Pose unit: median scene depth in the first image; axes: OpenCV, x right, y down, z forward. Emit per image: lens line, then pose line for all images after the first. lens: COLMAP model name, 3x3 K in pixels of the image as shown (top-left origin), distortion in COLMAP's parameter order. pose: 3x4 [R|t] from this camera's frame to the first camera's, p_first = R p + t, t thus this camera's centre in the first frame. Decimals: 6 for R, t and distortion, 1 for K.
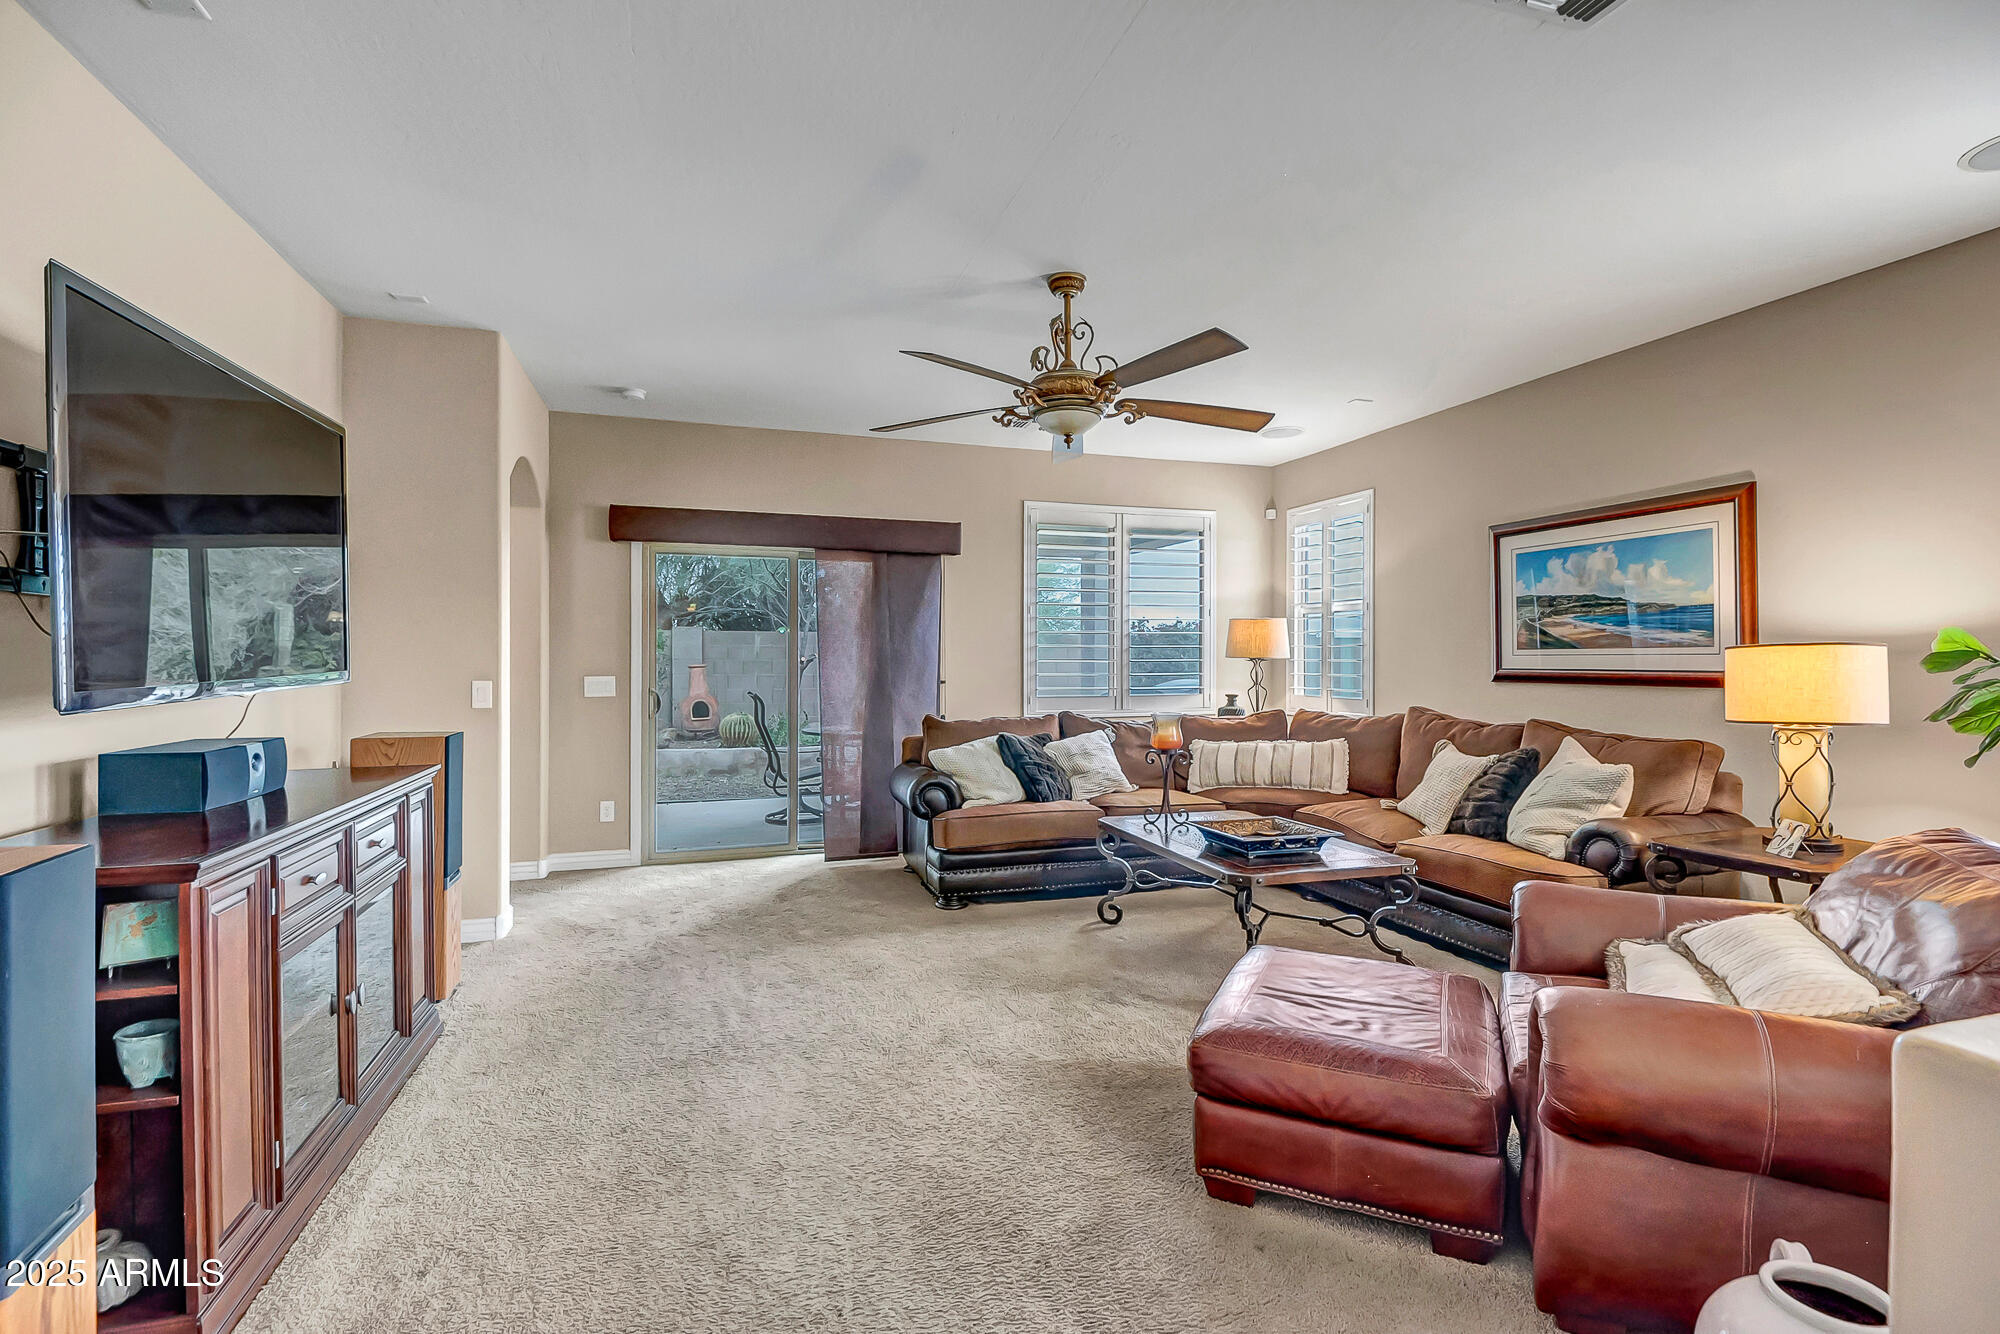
lens RADIAL K [[925.3, 0, 999.5], [0, 925.3, 659.3], [0, 0, 1]] dist [-0.005000, -0.000223]
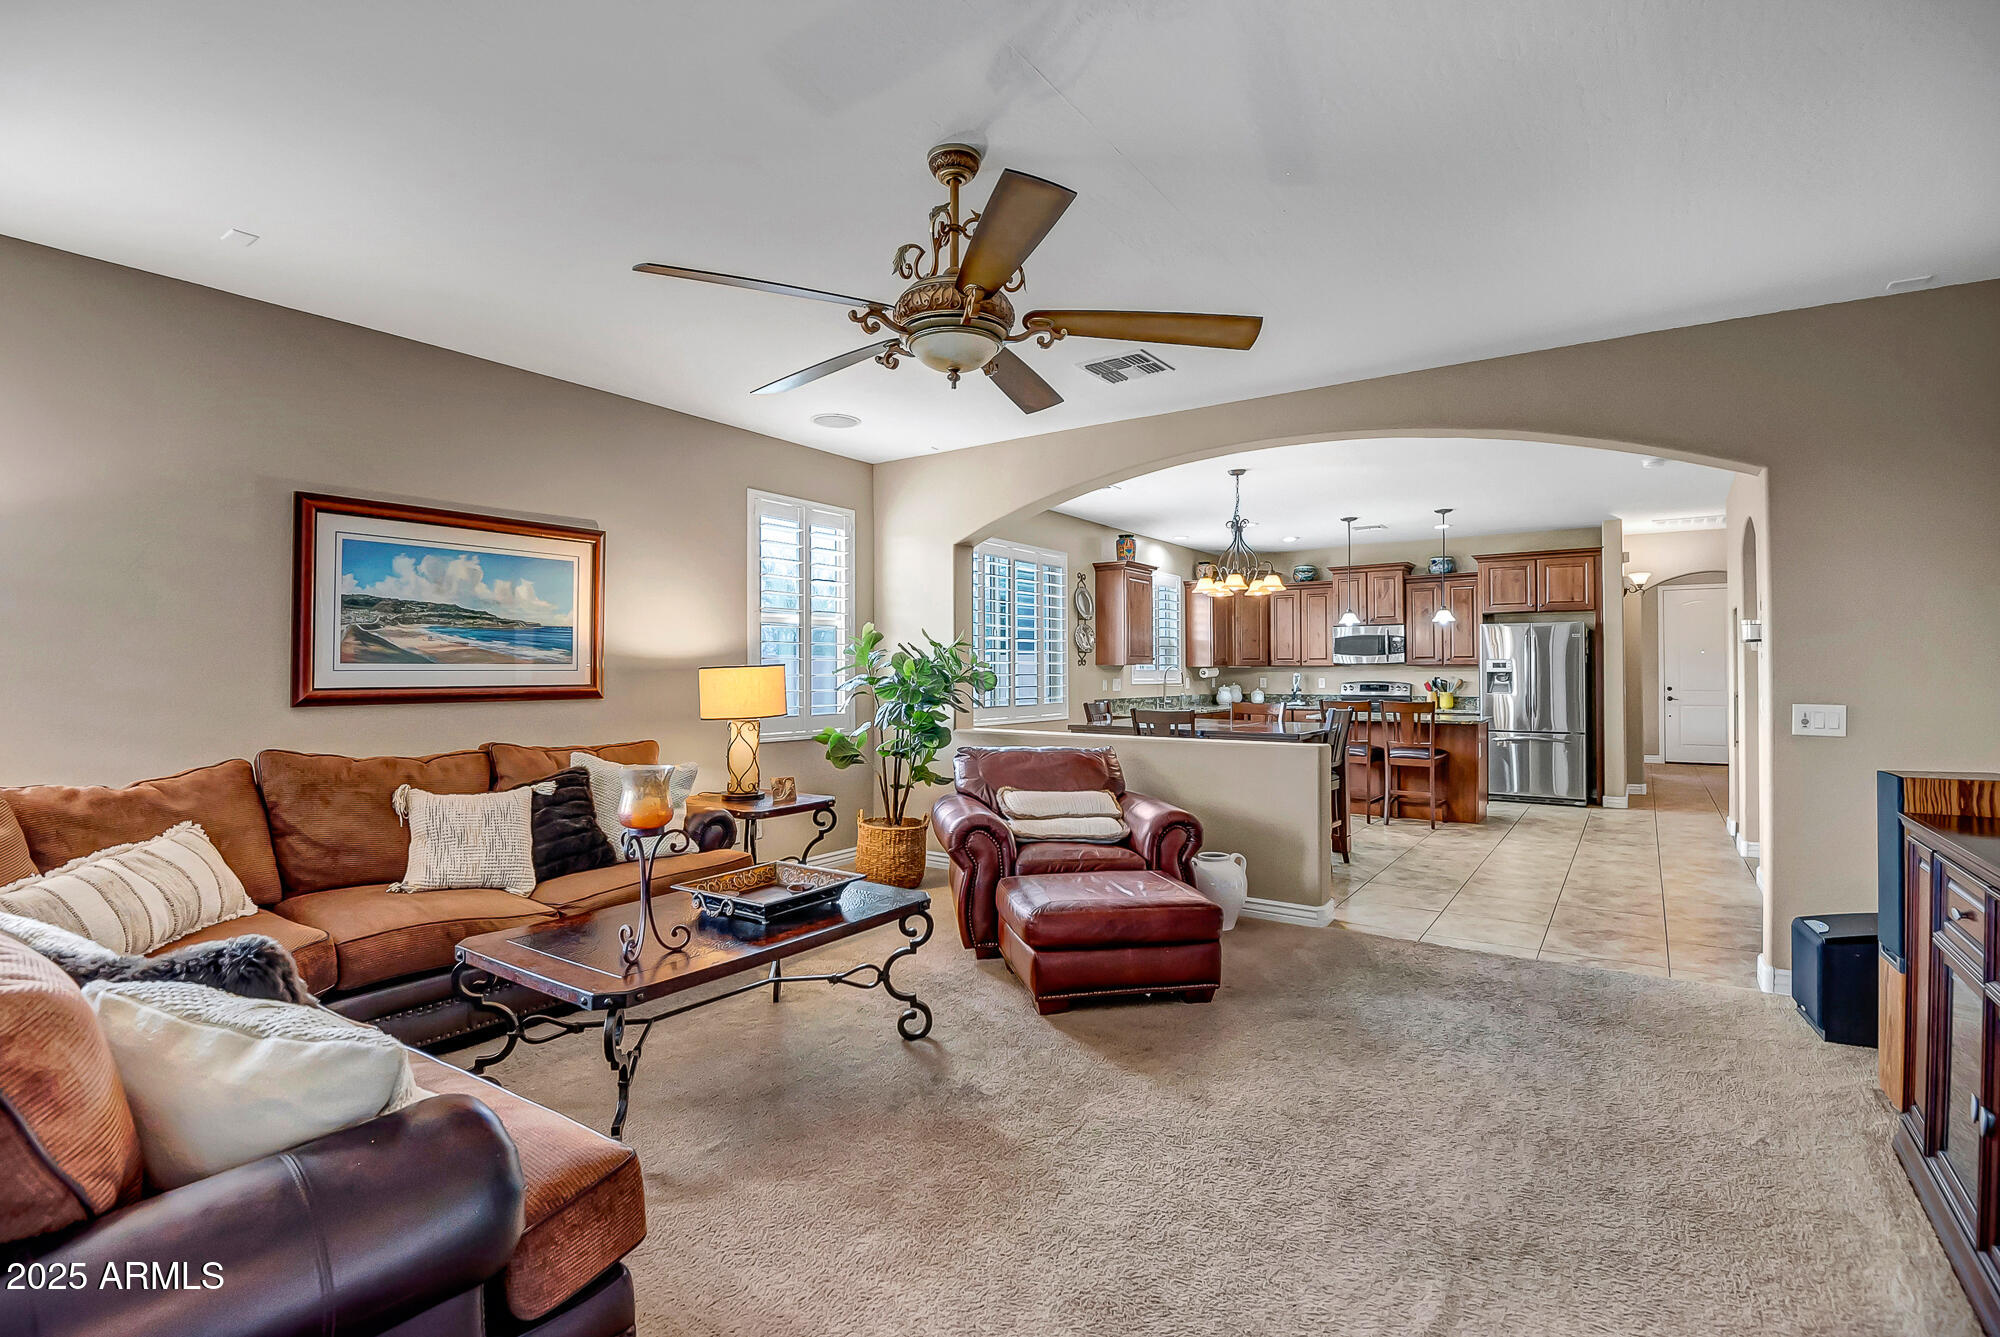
lens RADIAL K [[925.3, 0, 1001.6], [0, 925.3, 668.9], [0, 0, 1]] dist [-0.005000, -0.000223]
pose [[-0.595860, -0.001773, 0.803087, -0.431357], [-0.001048, 0.999998, 0.001431, -0.008340], [-0.803088, 0.000011, -0.595860, 1.133288]]
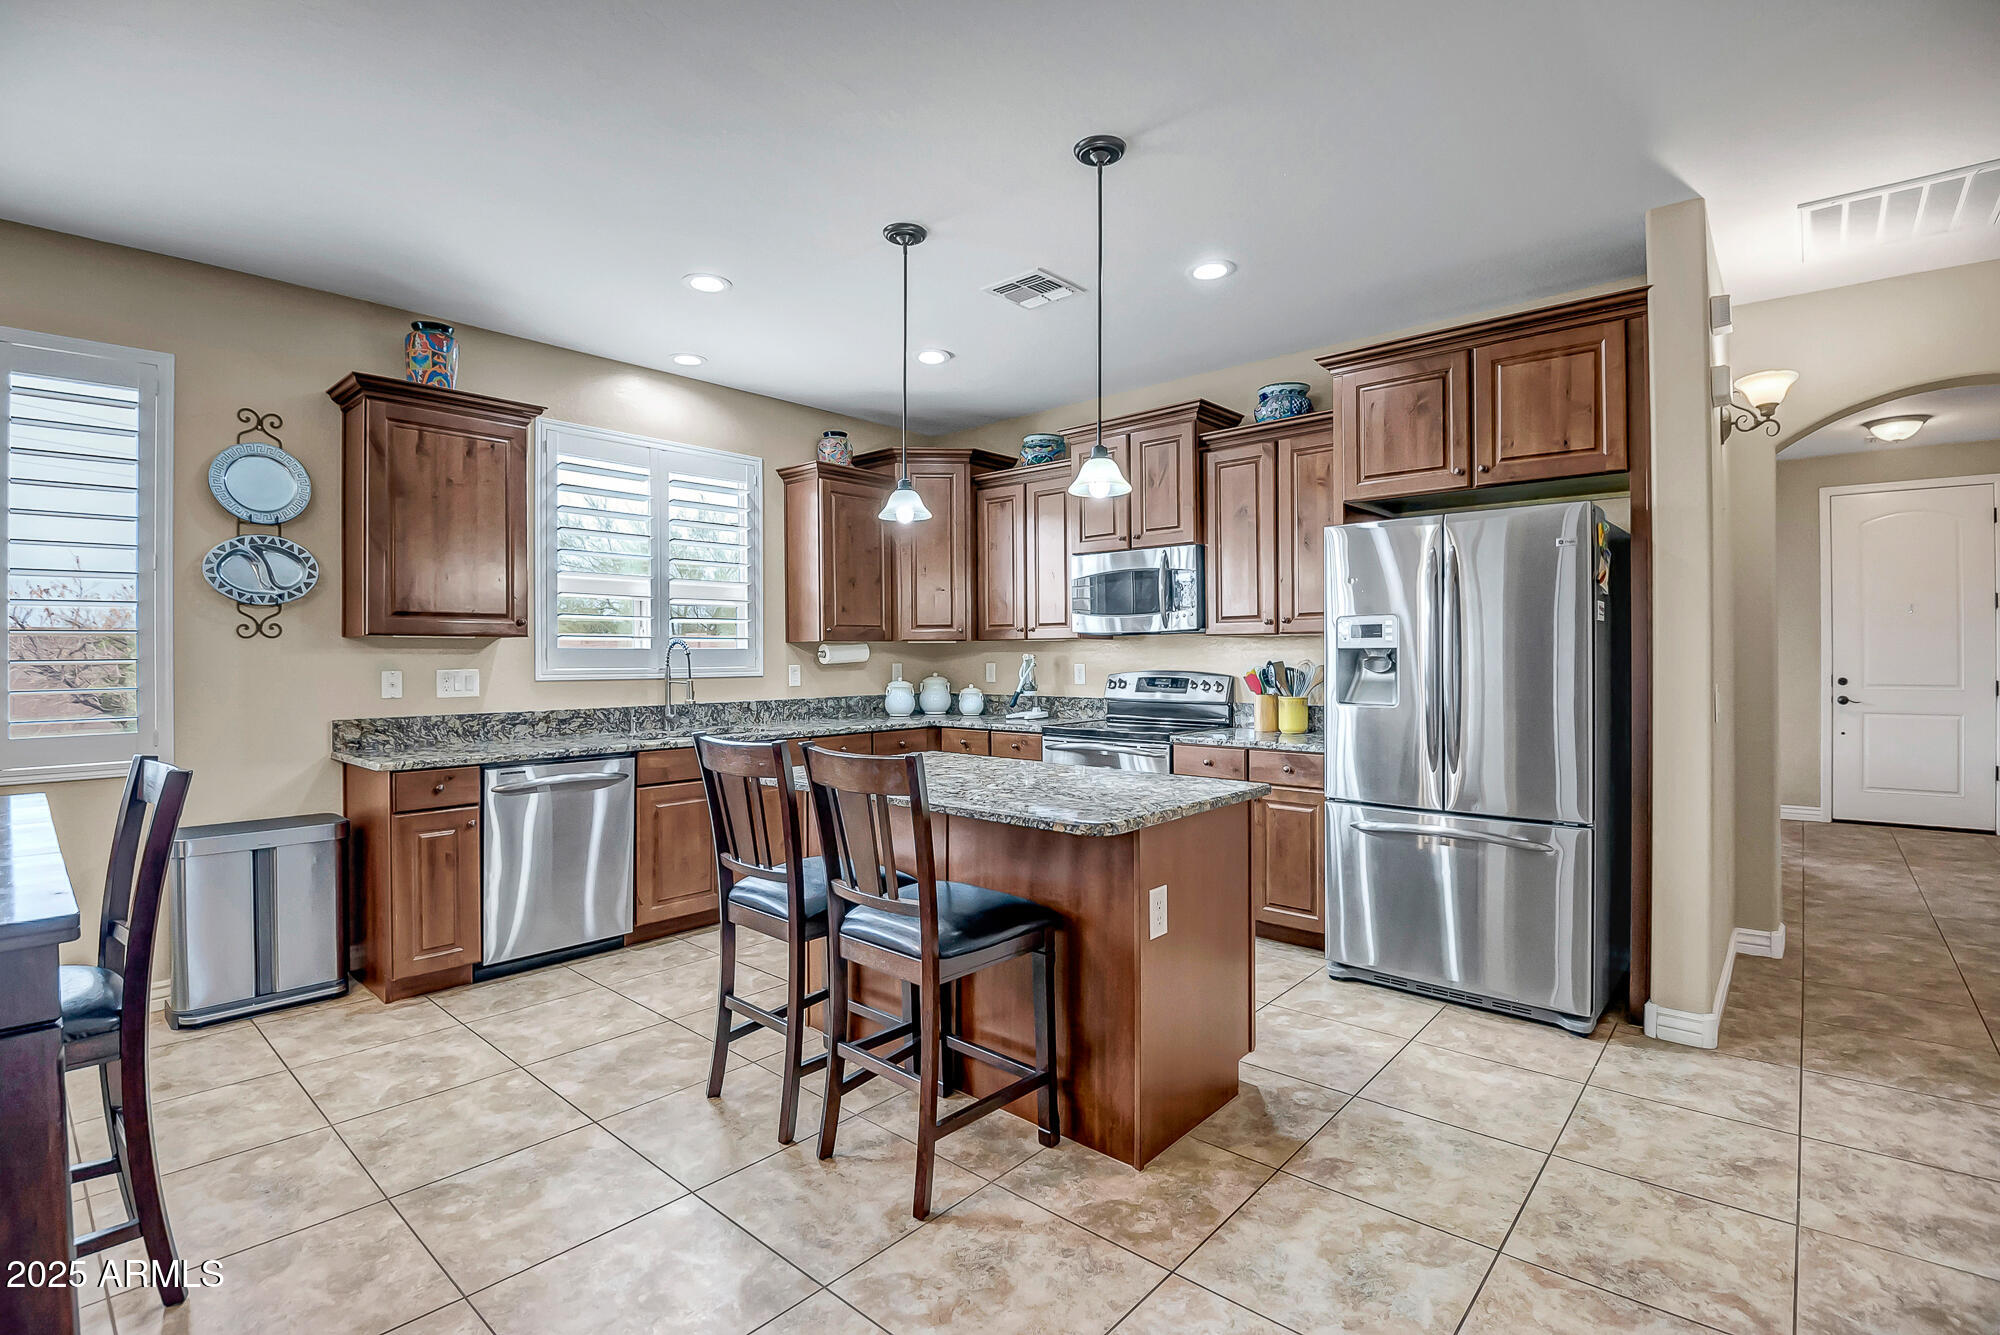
lens RADIAL K [[925.3, 0, 1000.2], [0, 925.3, 666.5], [0, 0, 1]] dist [-0.005000, -0.000223]
pose [[-0.506182, -0.014102, 0.862312, -0.325924], [0.003049, 0.999831, 0.018141, -0.006509], [-0.862422, 0.011811, -0.506053, 0.809293]]
